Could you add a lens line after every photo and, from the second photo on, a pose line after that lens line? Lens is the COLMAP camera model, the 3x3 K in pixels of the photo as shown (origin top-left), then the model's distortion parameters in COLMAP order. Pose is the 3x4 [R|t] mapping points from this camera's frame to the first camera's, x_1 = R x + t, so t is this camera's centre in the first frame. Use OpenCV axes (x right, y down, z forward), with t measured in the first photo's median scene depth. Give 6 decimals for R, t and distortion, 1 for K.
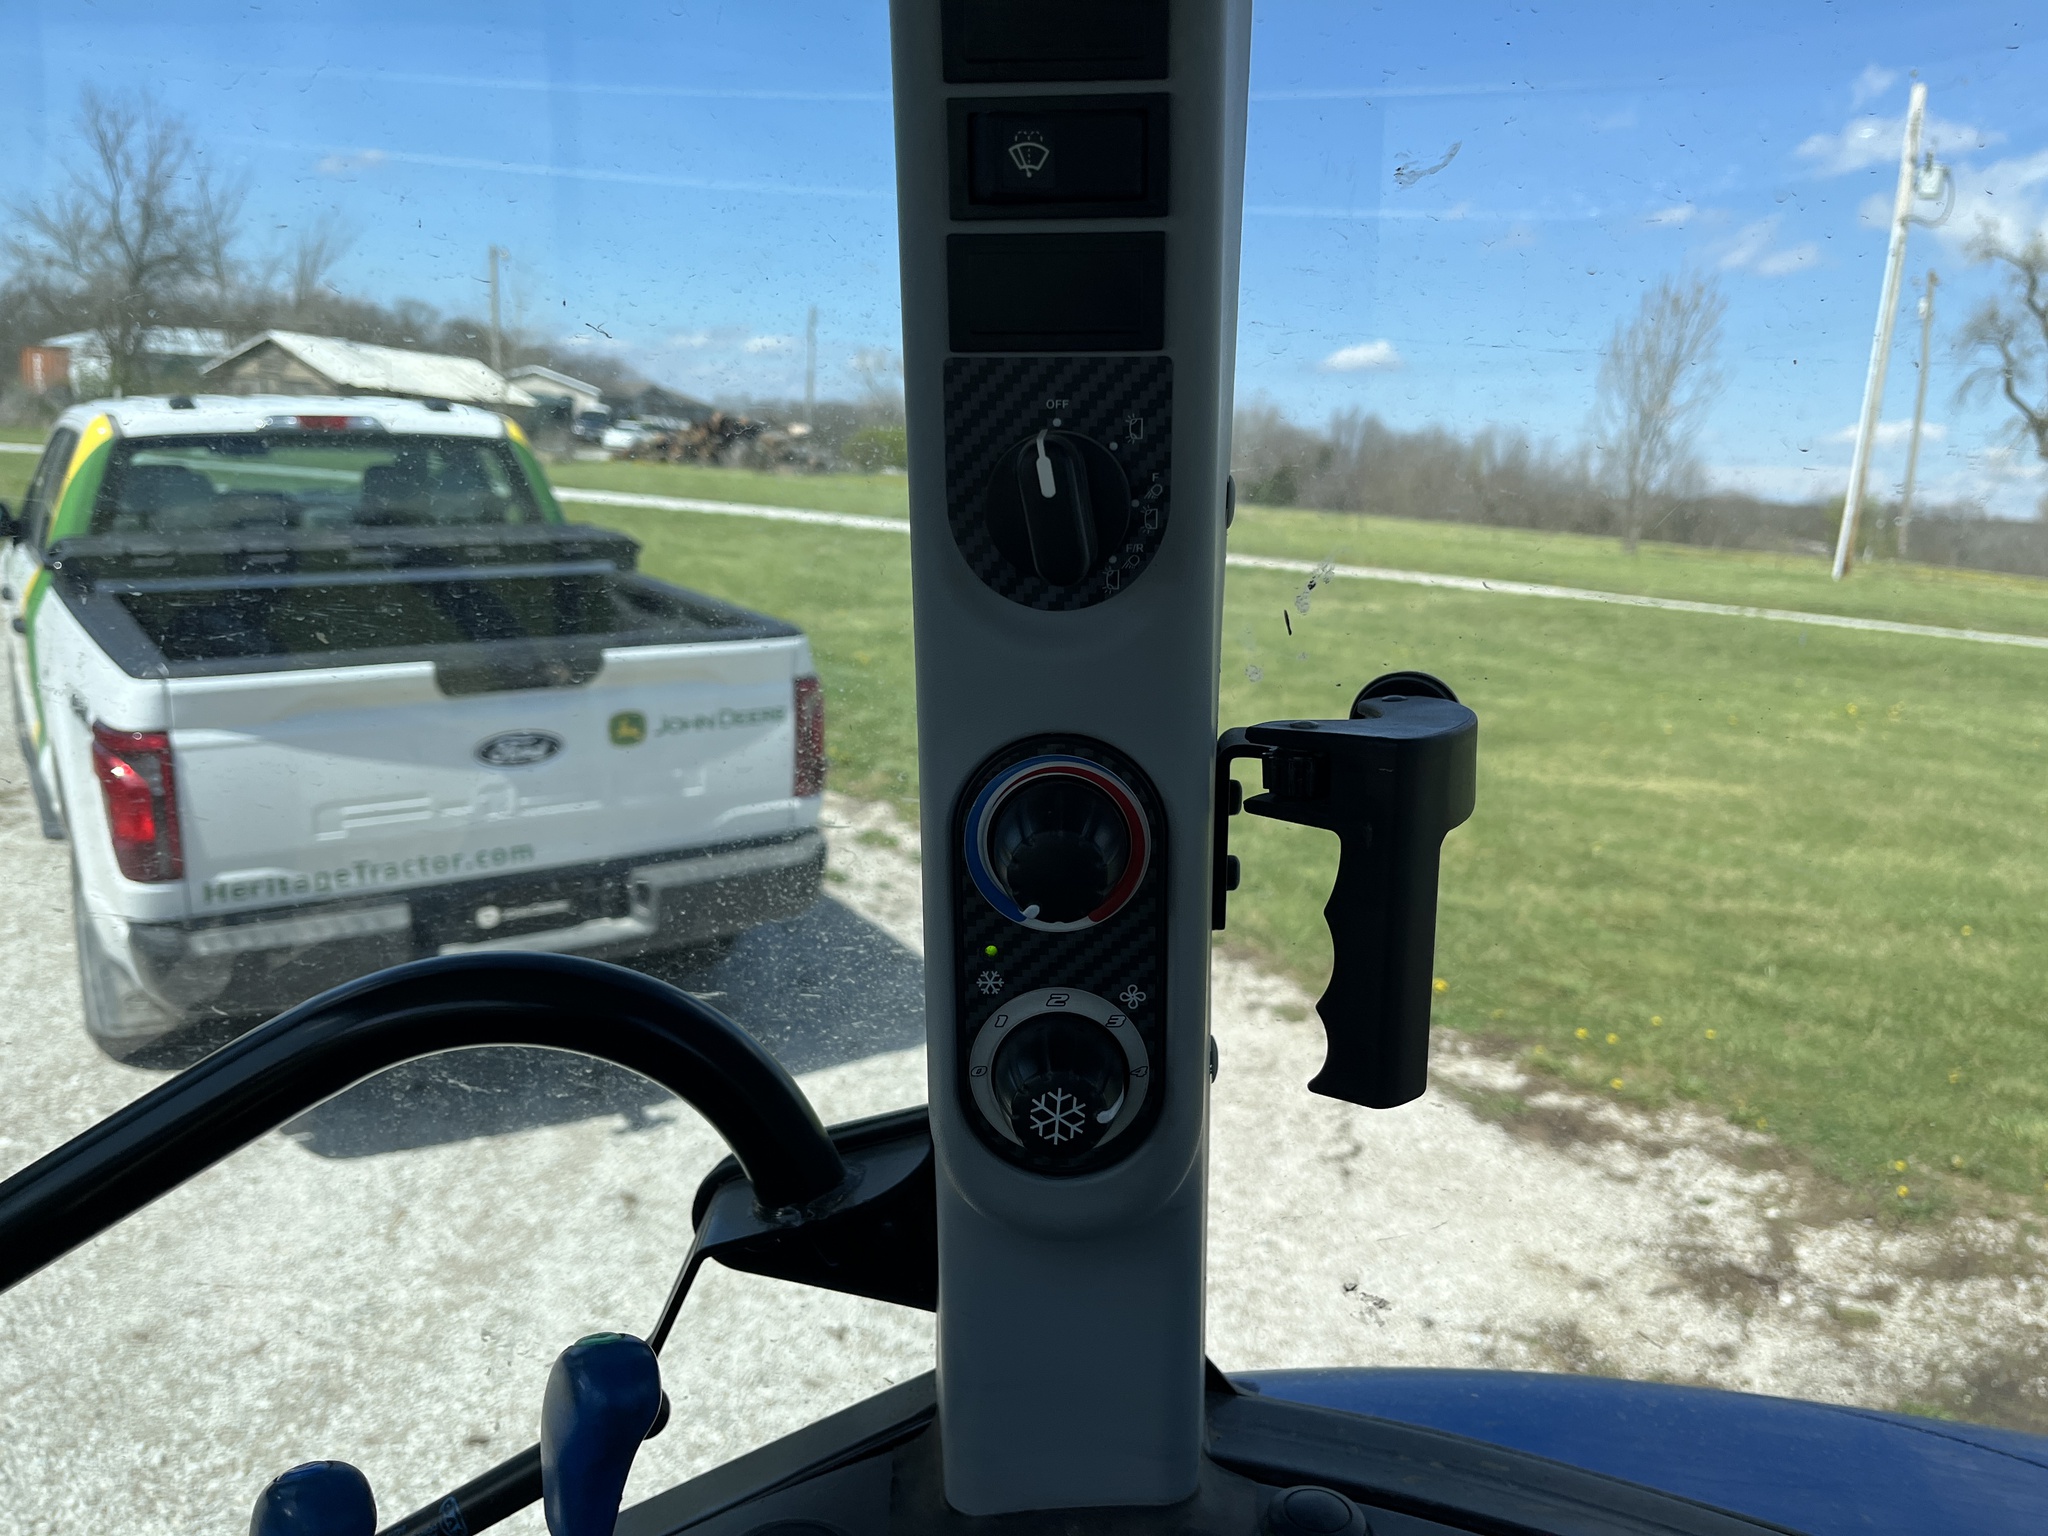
lens RADIAL K [[1574.3, 0, 1024.0], [0, 1574.3, 768.0], [0, 0, 1]] dist [0.067939, -0.094109]
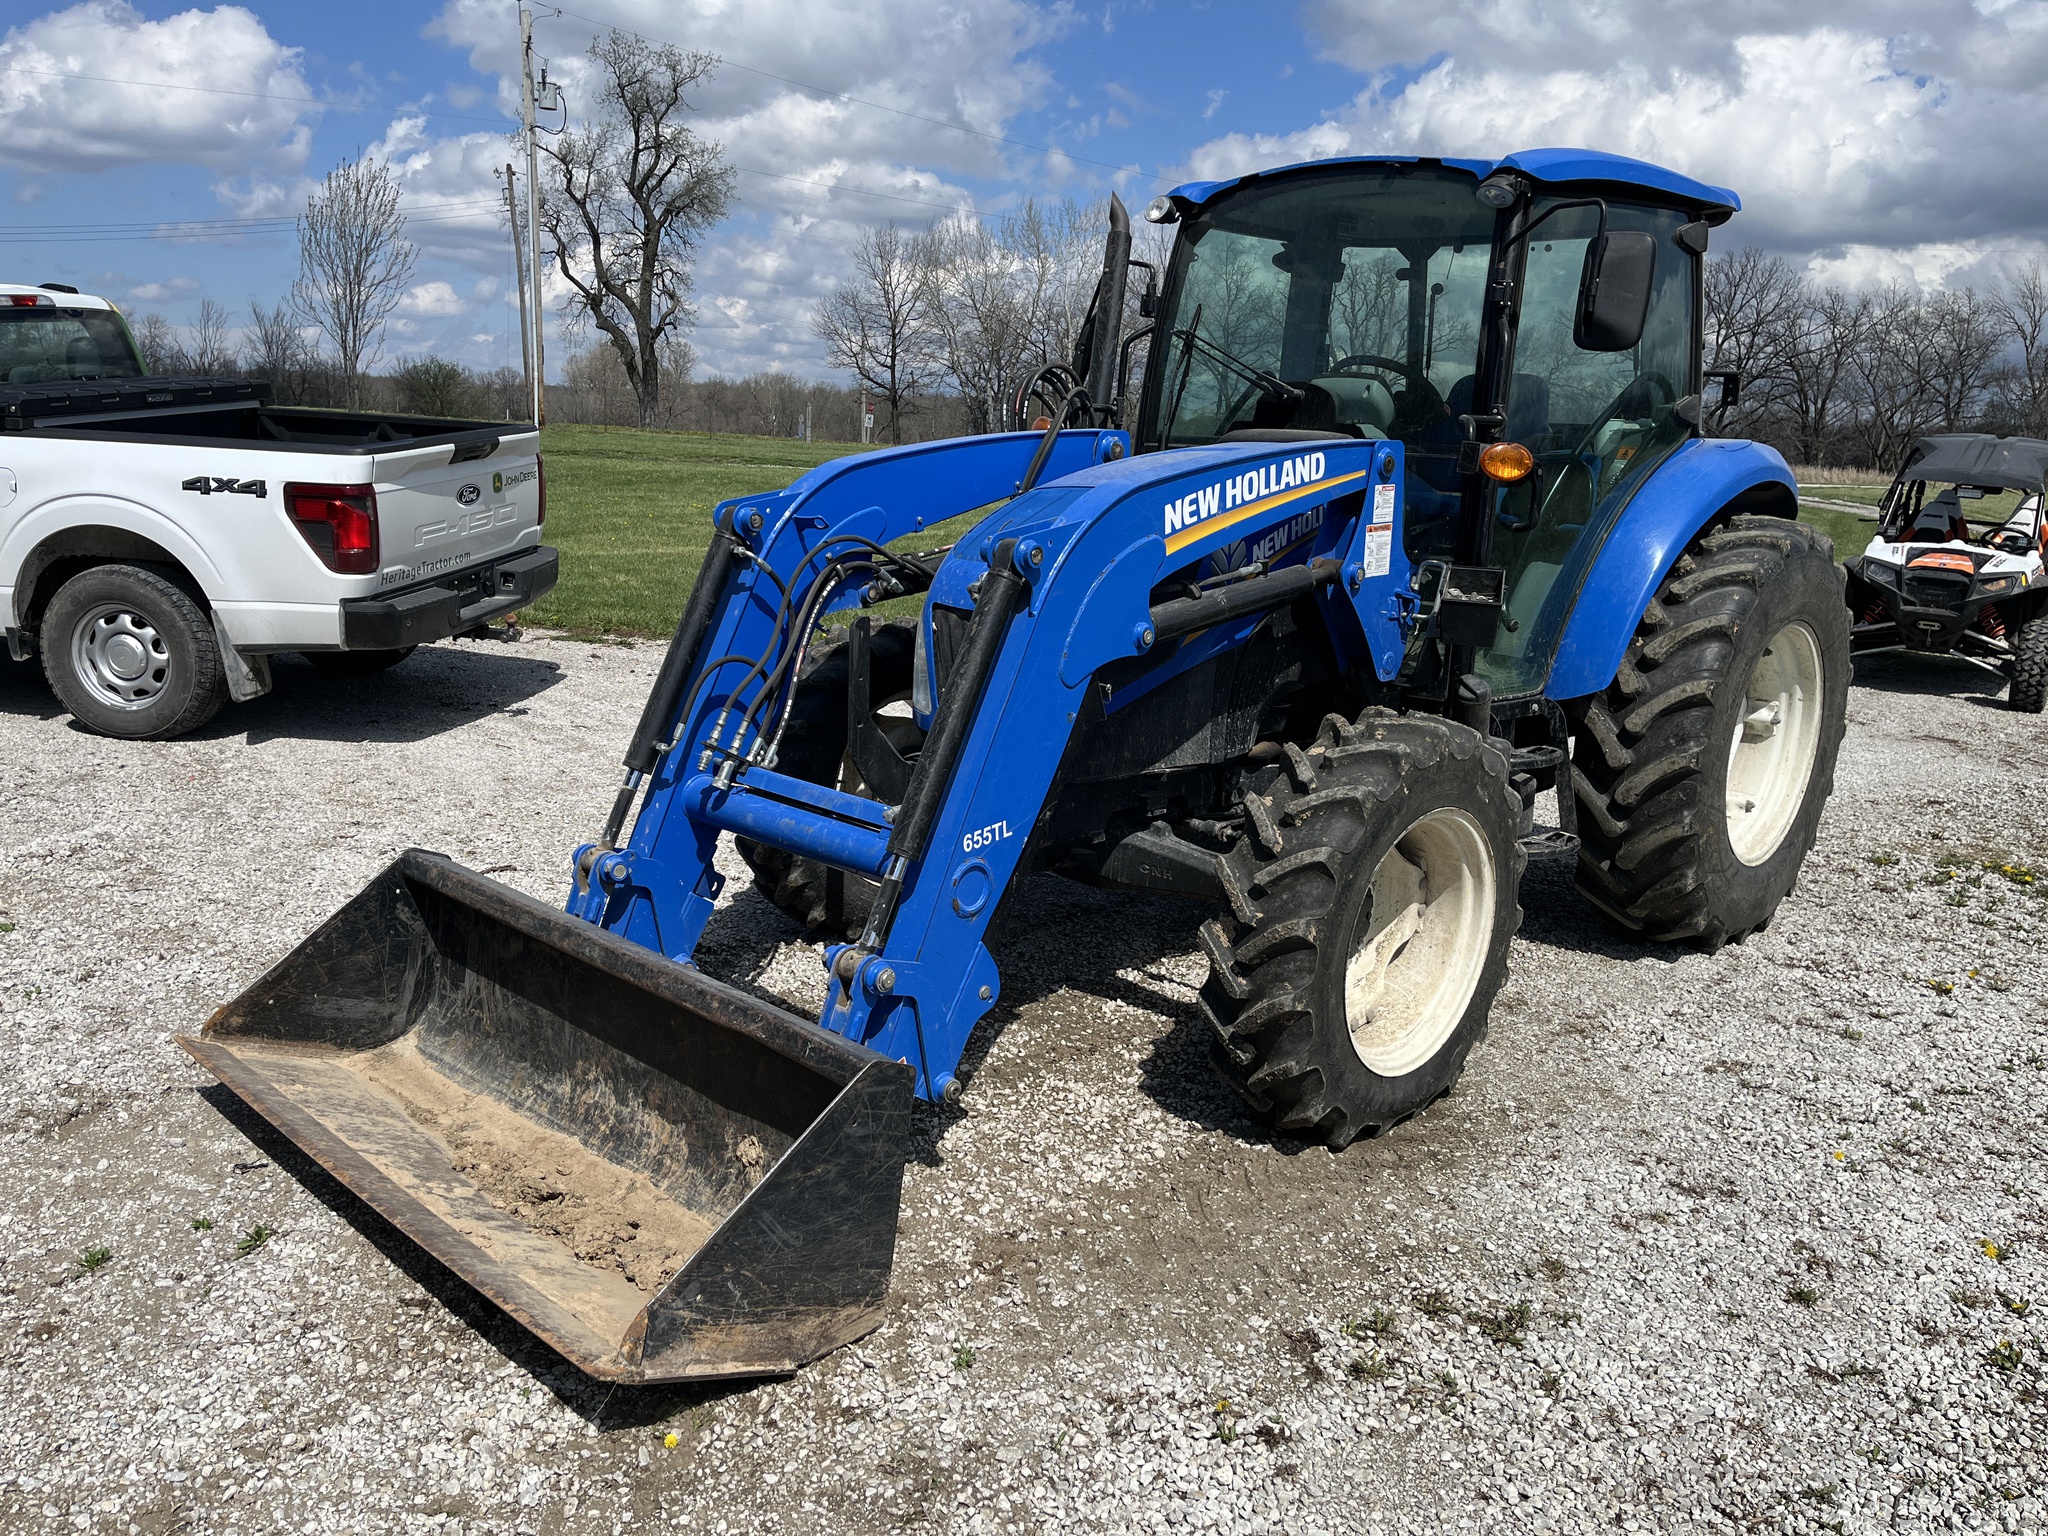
lens RADIAL K [[1541.0, 0, 1017.1], [0, 1541.0, 786.0], [0, 0, 1]] dist [0.111485, -0.179804]
pose [[0.662566, -0.215347, 0.717379, -0.121503], [0.148382, 0.976533, 0.156097, 0.012410], [-0.734159, 0.003021, 0.678971, -0.062998]]
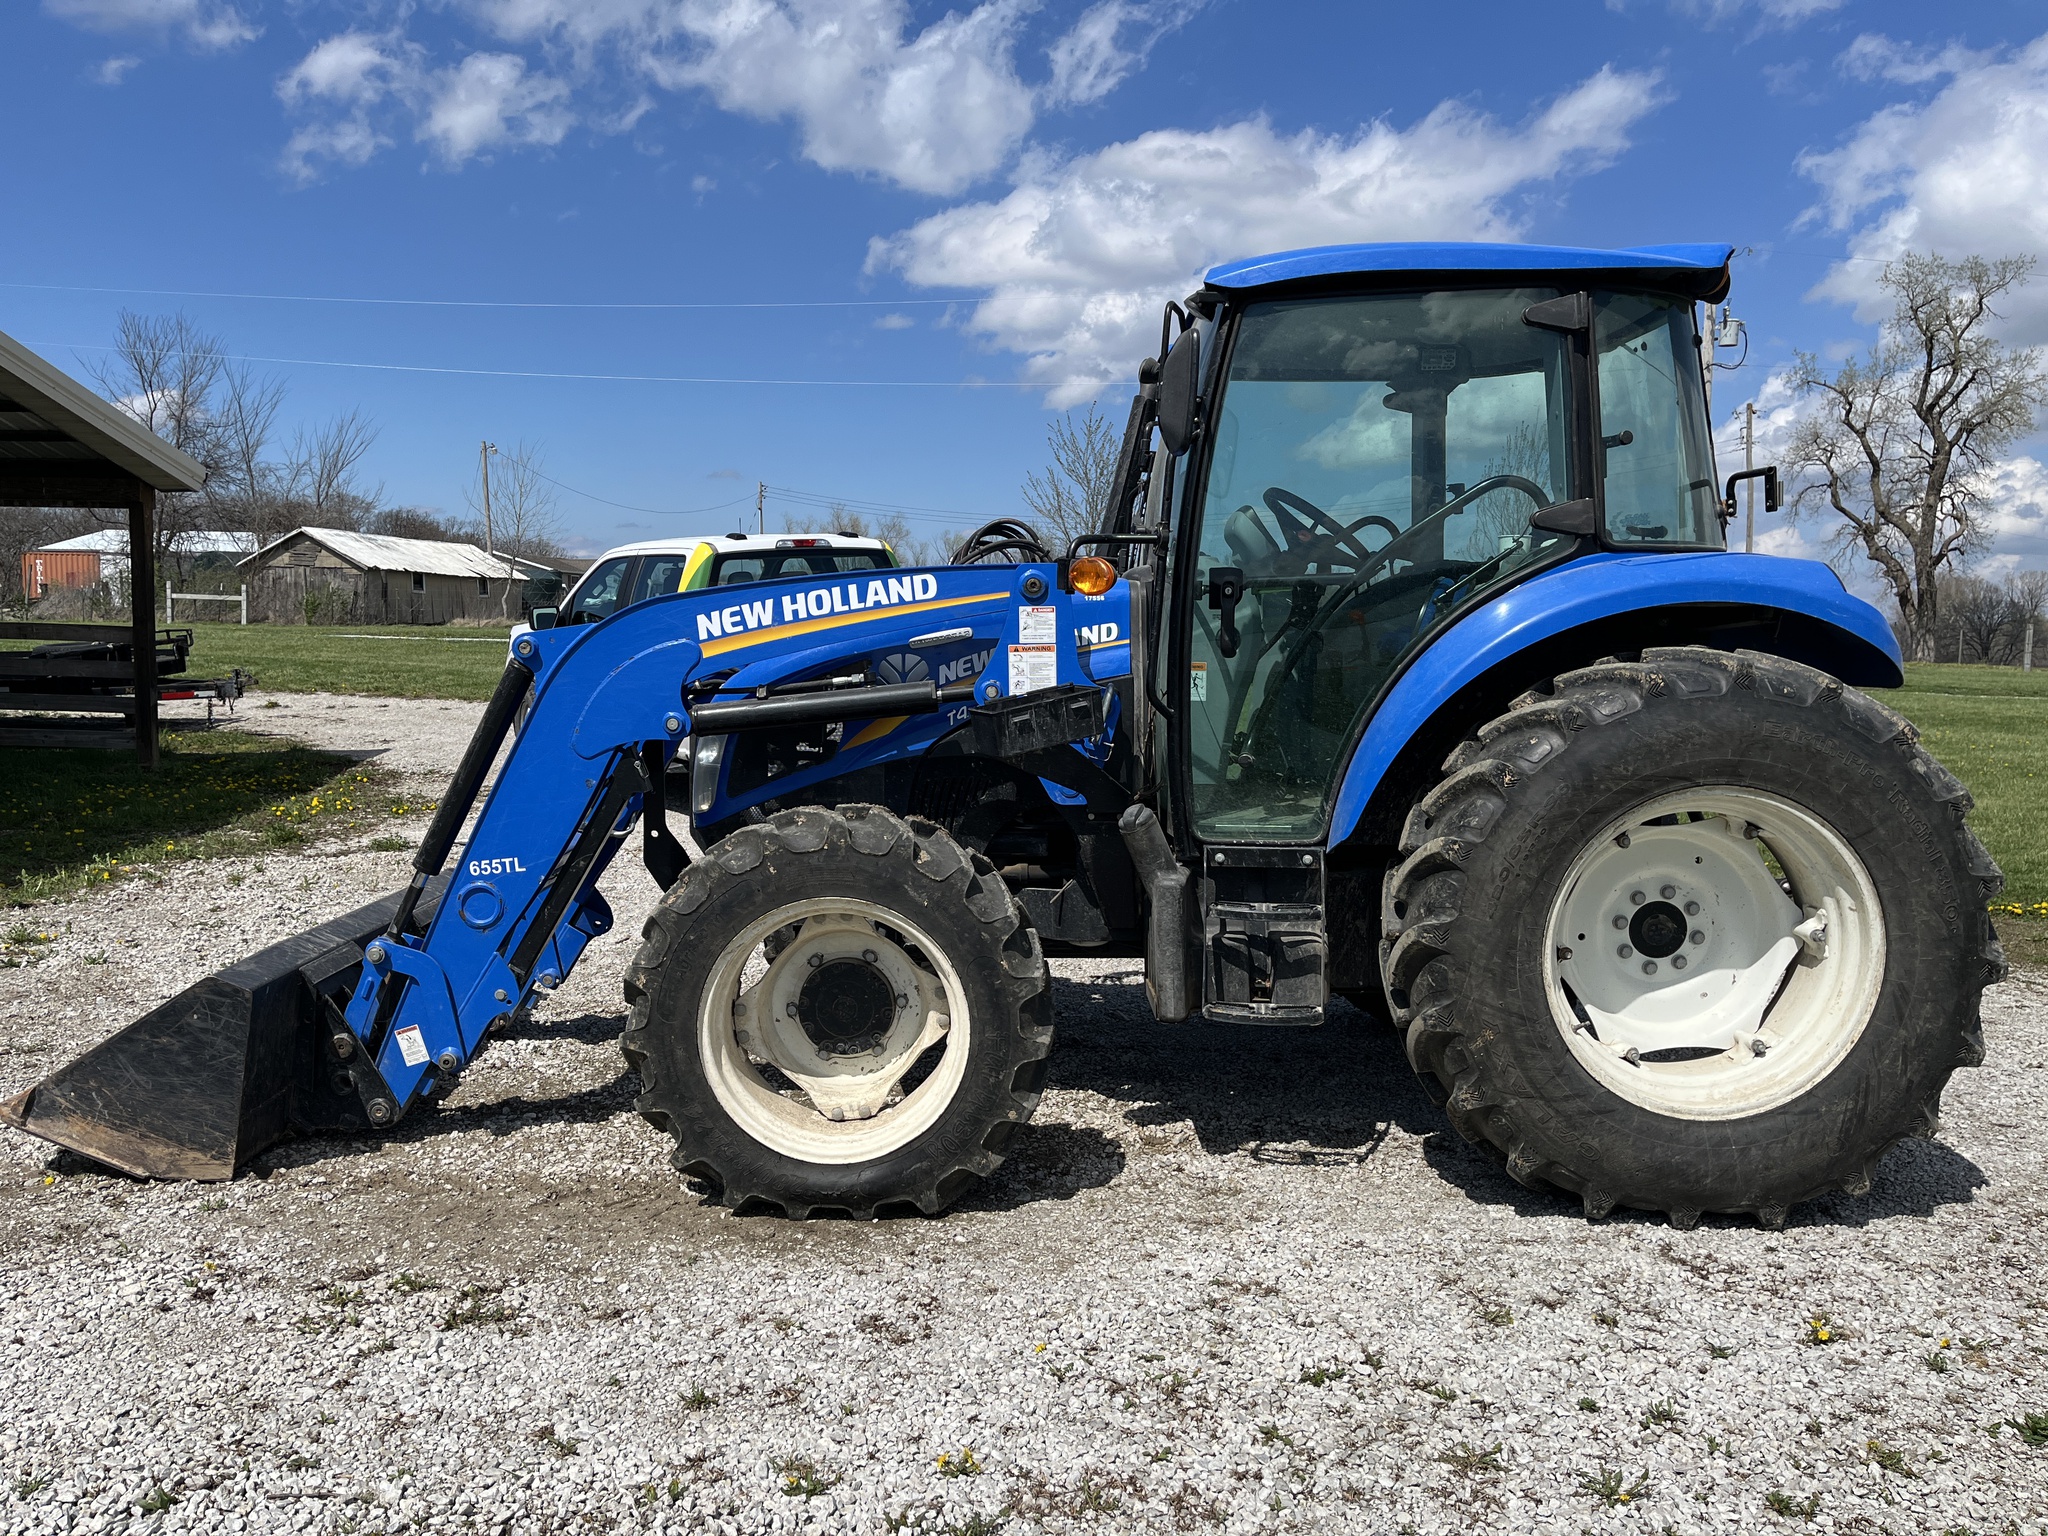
lens RADIAL K [[1574.3, 0, 1024.0], [0, 1574.3, 768.0], [0, 0, 1]] dist [0.067939, -0.094109]
pose [[0.996808, -0.059408, 0.053336, -0.039846], [0.064324, 0.993324, -0.095758, 0.032109], [-0.047291, 0.098883, 0.993975, -0.111515]]
